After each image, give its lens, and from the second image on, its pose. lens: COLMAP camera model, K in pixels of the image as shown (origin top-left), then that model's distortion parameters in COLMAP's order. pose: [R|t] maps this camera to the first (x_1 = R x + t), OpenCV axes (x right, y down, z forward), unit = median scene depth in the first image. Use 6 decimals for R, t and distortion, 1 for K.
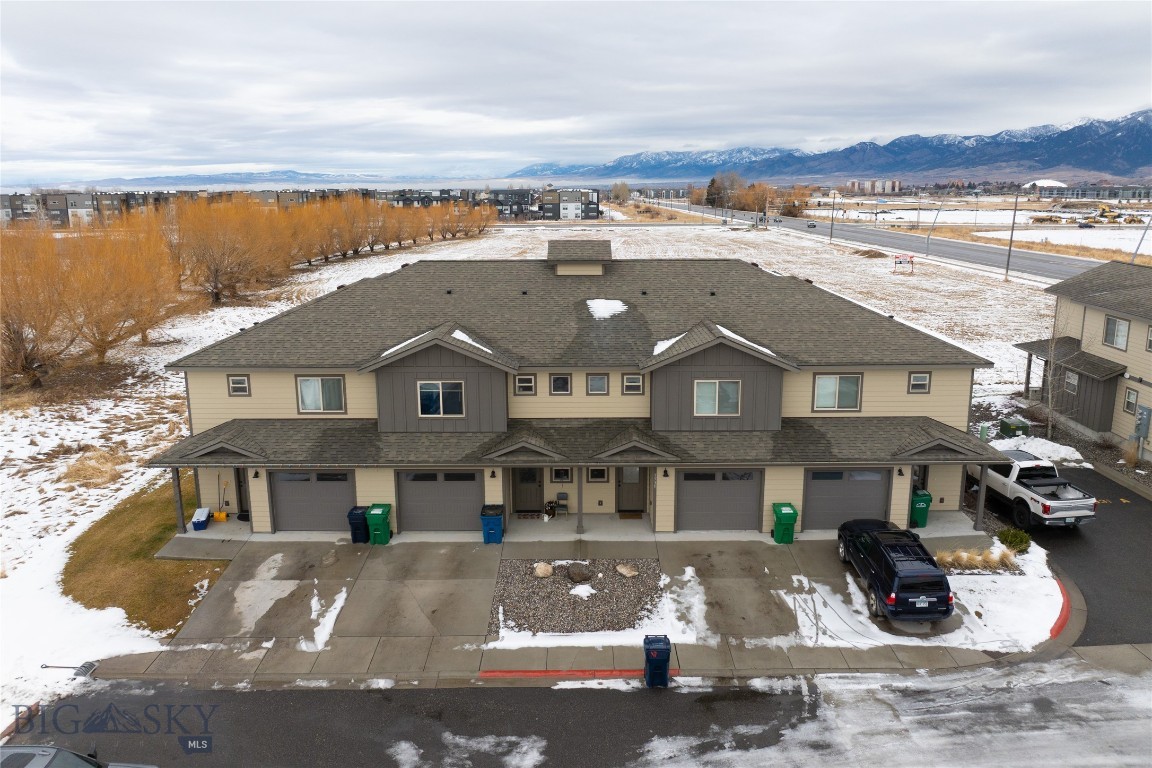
lens RADIAL K [[810.5, 0, 578.8], [0, 810.5, 329.9], [0, 0, 1]] dist [-0.039862, 0.001646]
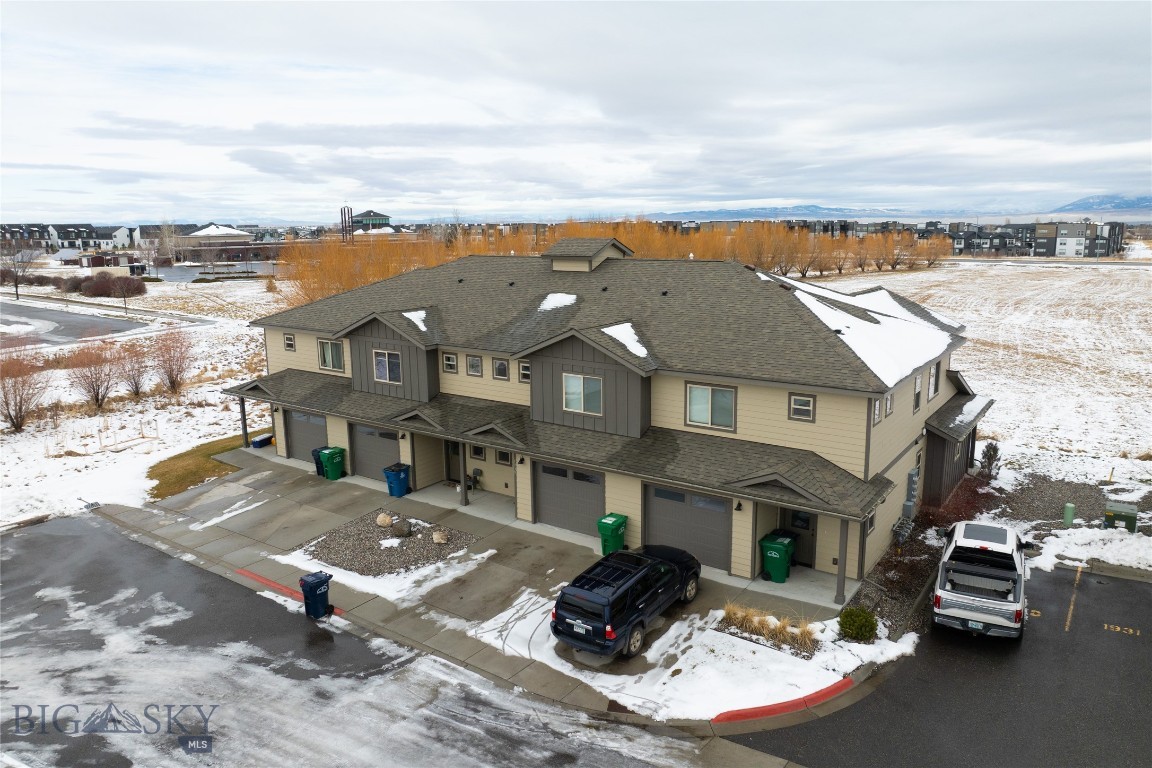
lens RADIAL K [[810.7, 0, 577.0], [0, 810.7, 368.2], [0, 0, 1]] dist [-0.037177, -0.001149]
pose [[0.816024, 0.100554, -0.569204, 0.712030], [-0.098047, 0.994561, 0.035134, 0.020313], [0.569642, 0.027138, 0.821445, 0.205864]]
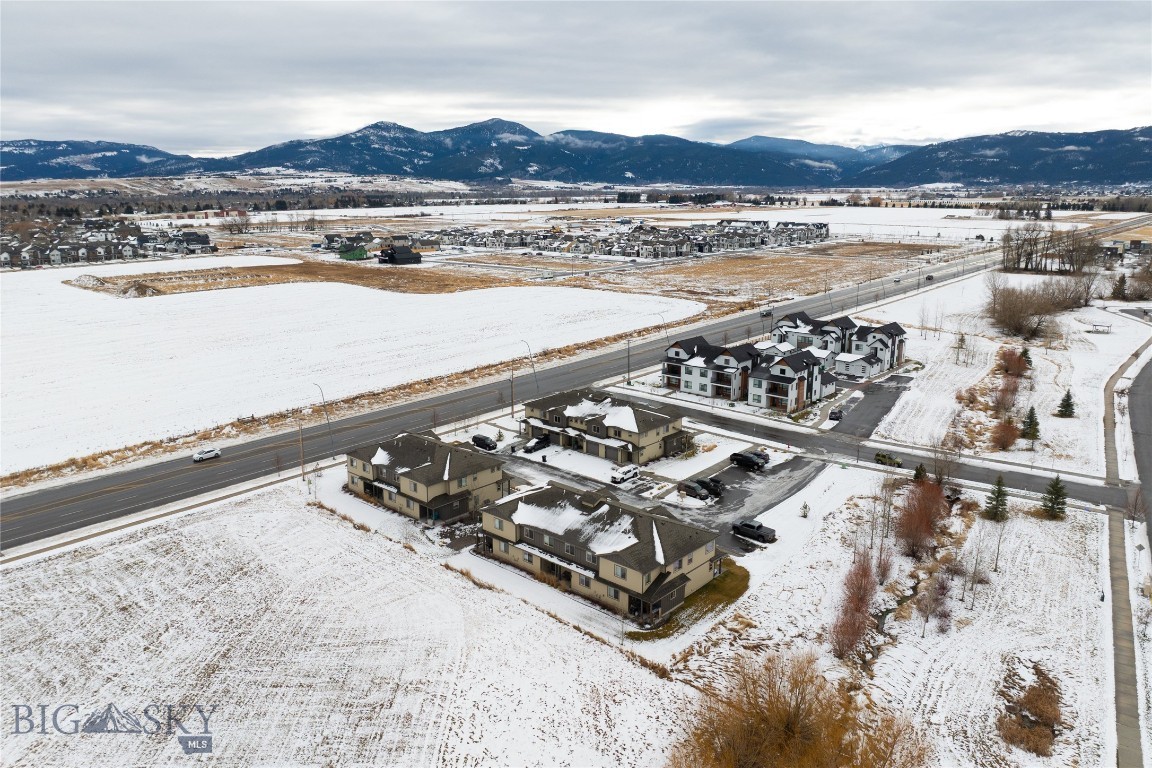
lens RADIAL K [[810.5, 0, 578.8], [0, 810.5, 329.9], [0, 0, 1]] dist [-0.039862, 0.001646]
pose [[-0.748123, -0.113356, 0.653806, -2.292648], [0.117645, 0.947033, 0.298811, -1.968377], [-0.653047, 0.300465, -0.695162, 3.646553]]
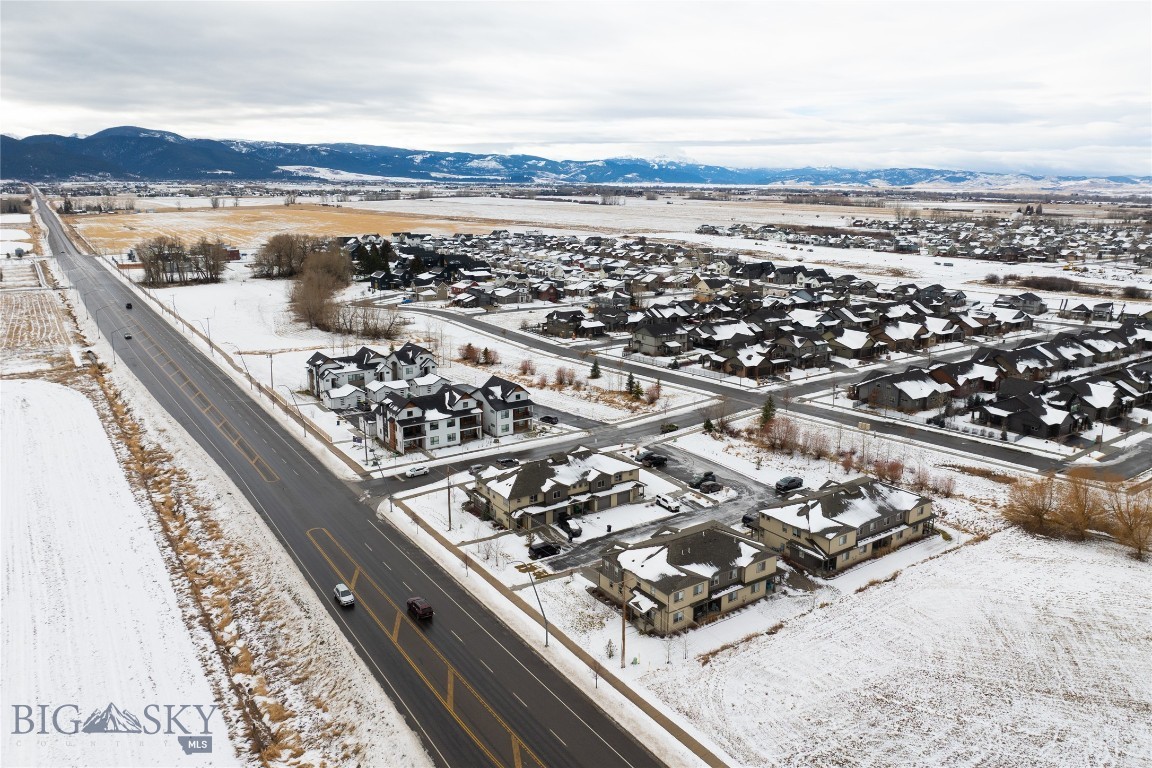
lens RADIAL K [[819.8, 0, 576.0], [0, 819.8, 384.0], [0, 0, 1]] dist [-0.032300, 0.001514]
pose [[-0.826279, 0.133618, -0.547184, 3.957411], [-0.100930, 0.920609, 0.377216, -2.368985], [0.554145, 0.366913, -0.747194, 3.769640]]
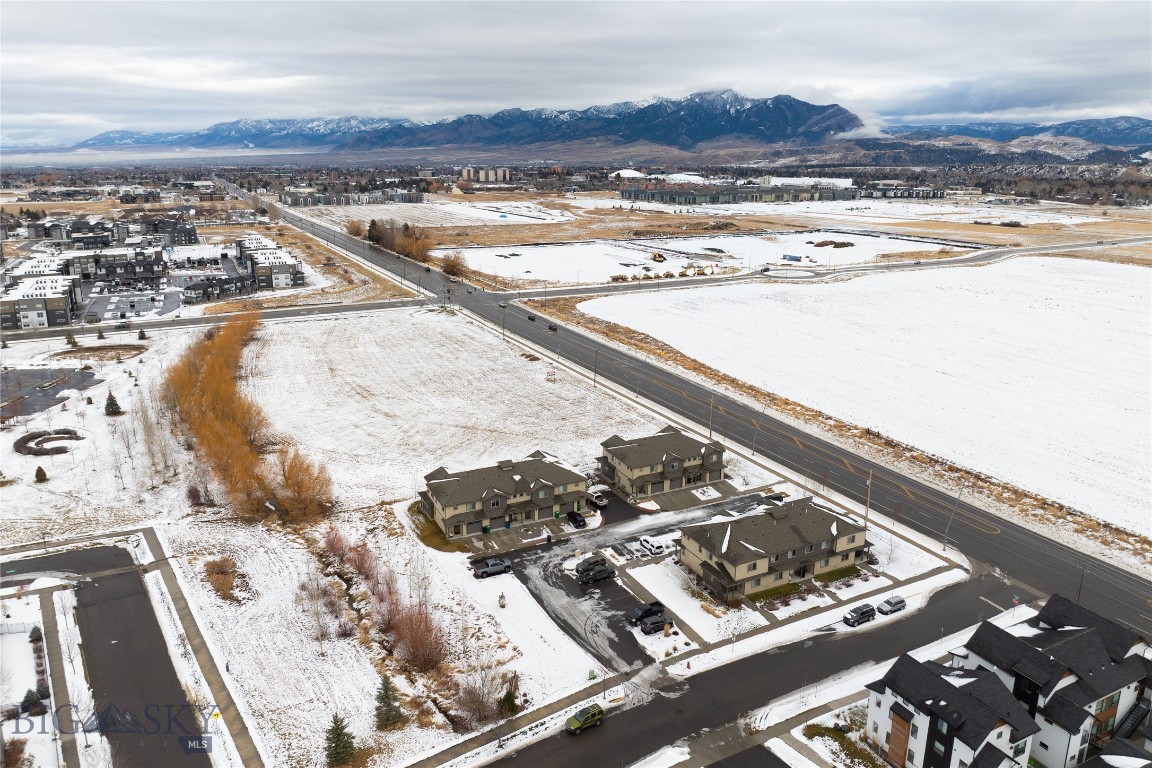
lens RADIAL K [[810.7, 0, 577.0], [0, 810.7, 368.2], [0, 0, 1]] dist [-0.037177, -0.001149]
pose [[0.896263, -0.109190, 0.429872, -1.863207], [0.073450, 0.992380, 0.098930, -1.272008], [-0.437399, -0.057093, 0.897453, -3.910039]]
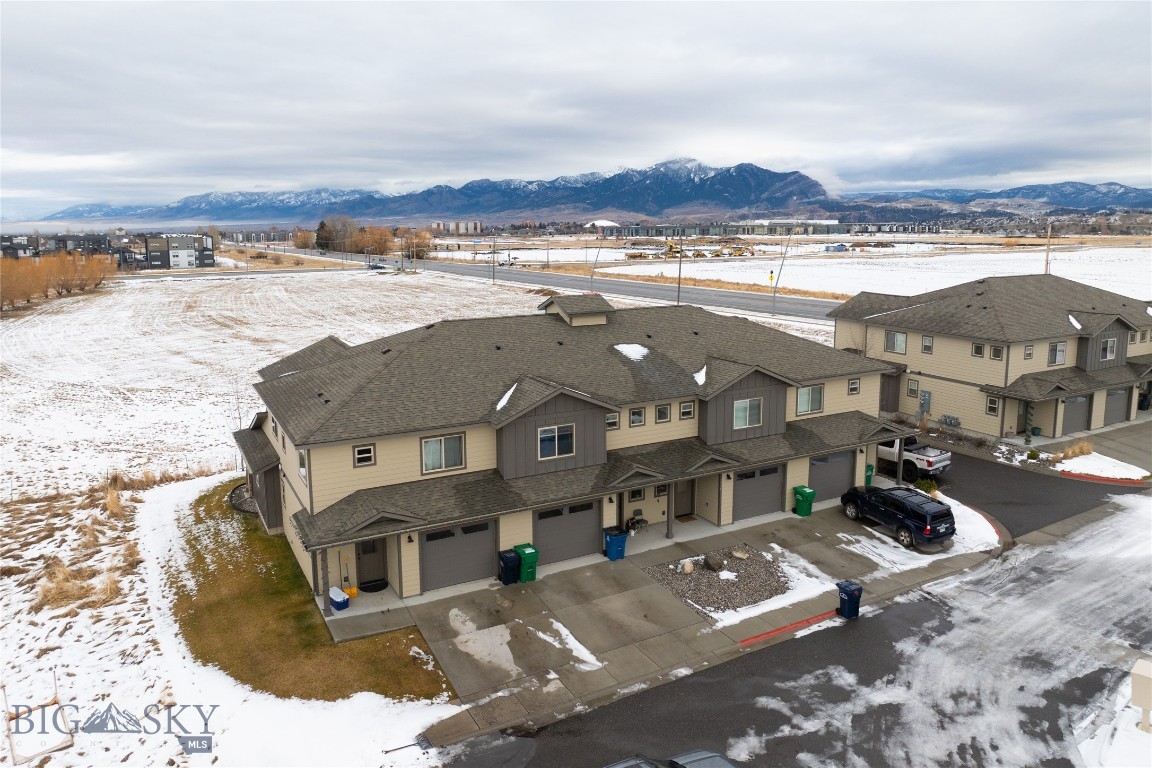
lens RADIAL K [[810.5, 0, 578.8], [0, 810.5, 329.9], [0, 0, 1]] dist [-0.039862, 0.001646]
pose [[0.876914, -0.062726, 0.476538, -0.672362], [0.086486, 0.995858, -0.028065, -0.035351], [-0.472803, 0.065824, 0.878706, -0.013131]]
